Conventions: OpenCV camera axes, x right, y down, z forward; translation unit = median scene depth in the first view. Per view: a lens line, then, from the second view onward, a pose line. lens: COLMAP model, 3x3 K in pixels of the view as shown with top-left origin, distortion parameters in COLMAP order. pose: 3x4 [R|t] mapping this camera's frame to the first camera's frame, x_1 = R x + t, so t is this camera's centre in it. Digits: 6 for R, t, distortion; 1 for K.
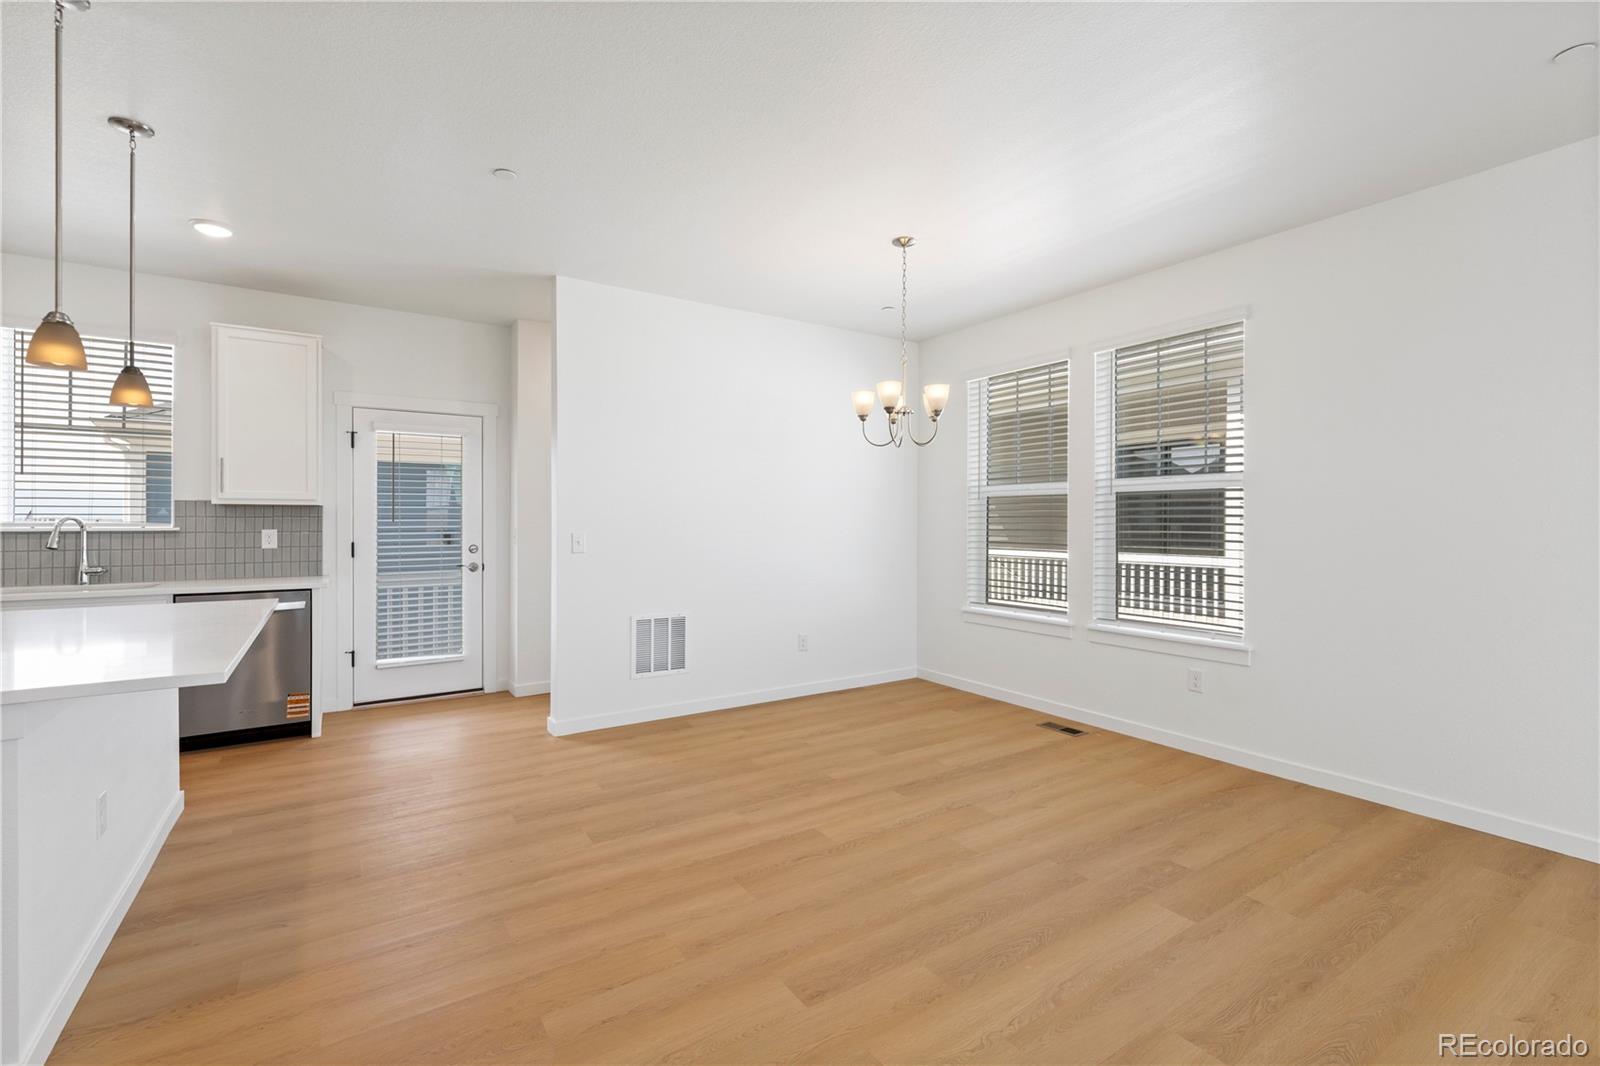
lens RADIAL K [[696.0, 0, 805.5], [0, 696.0, 526.1], [0, 0, 1]] dist [0.000462, 0.000062]
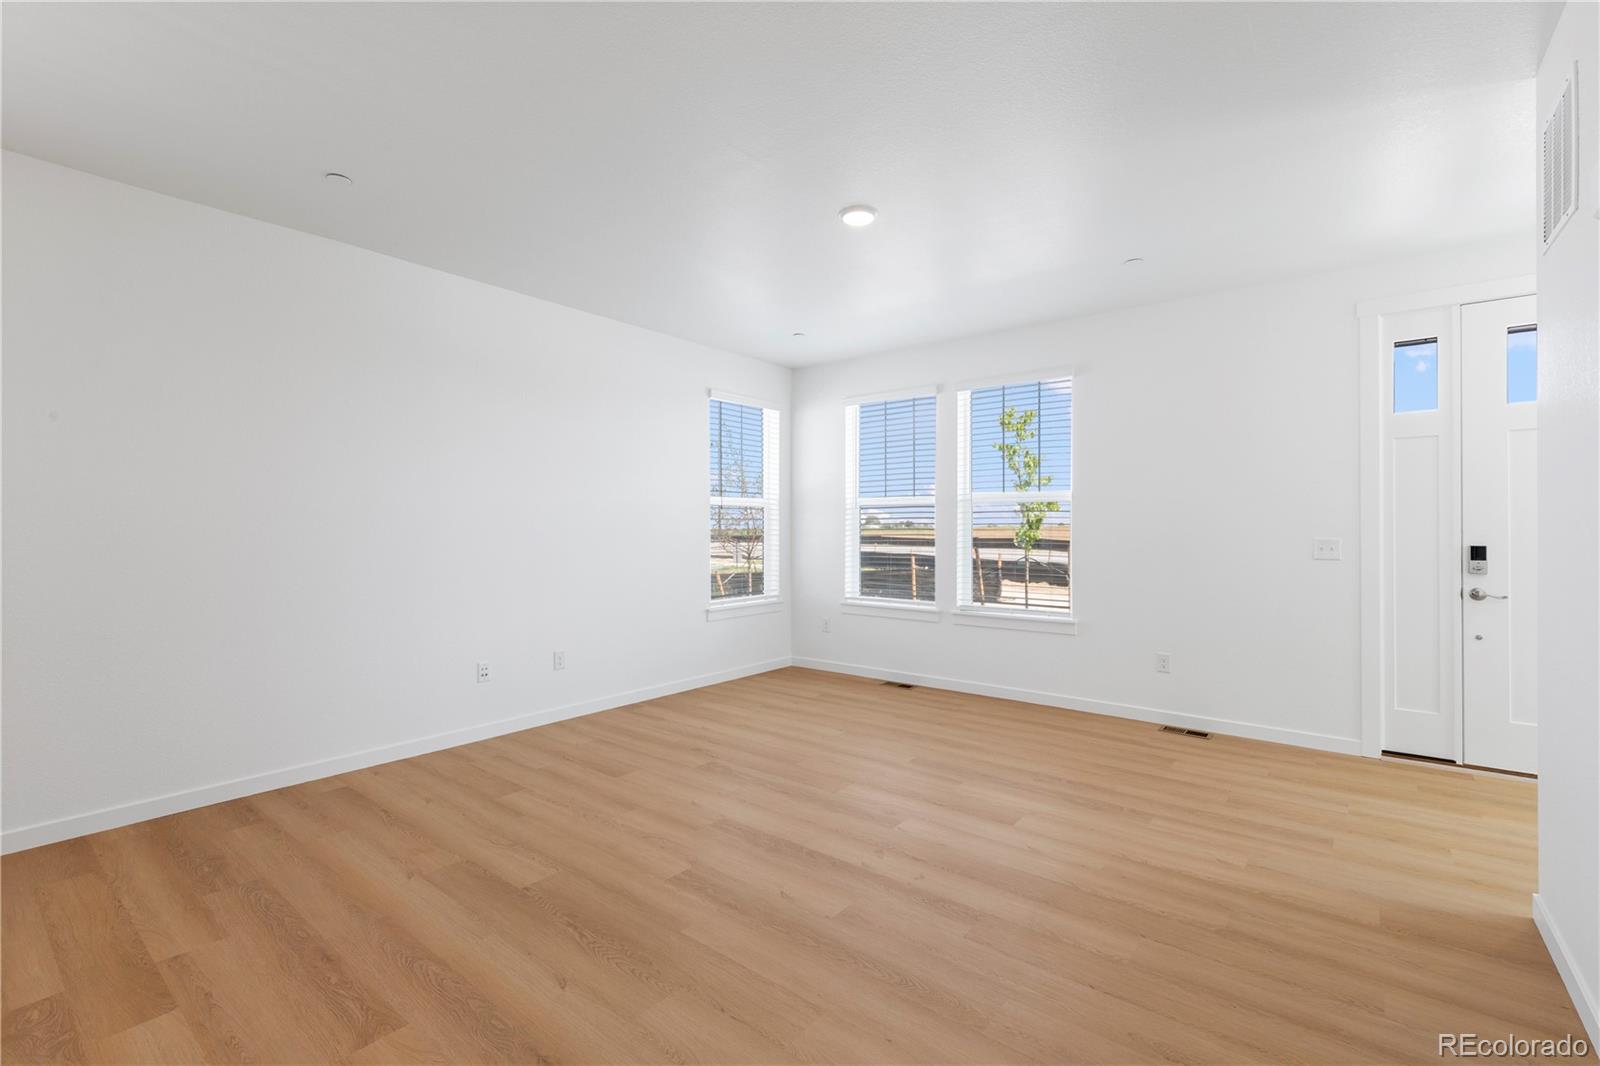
lens RADIAL K [[703.9, 0, 800.0], [0, 703.9, 533.0], [0, 0, 1]] dist [0.000137, -0.000282]
pose [[-0.310813, -0.009771, 0.950421, -0.275900], [0.002487, 0.999935, 0.011093, 0.000199], [-0.950468, 0.005811, -0.310769, 0.340147]]
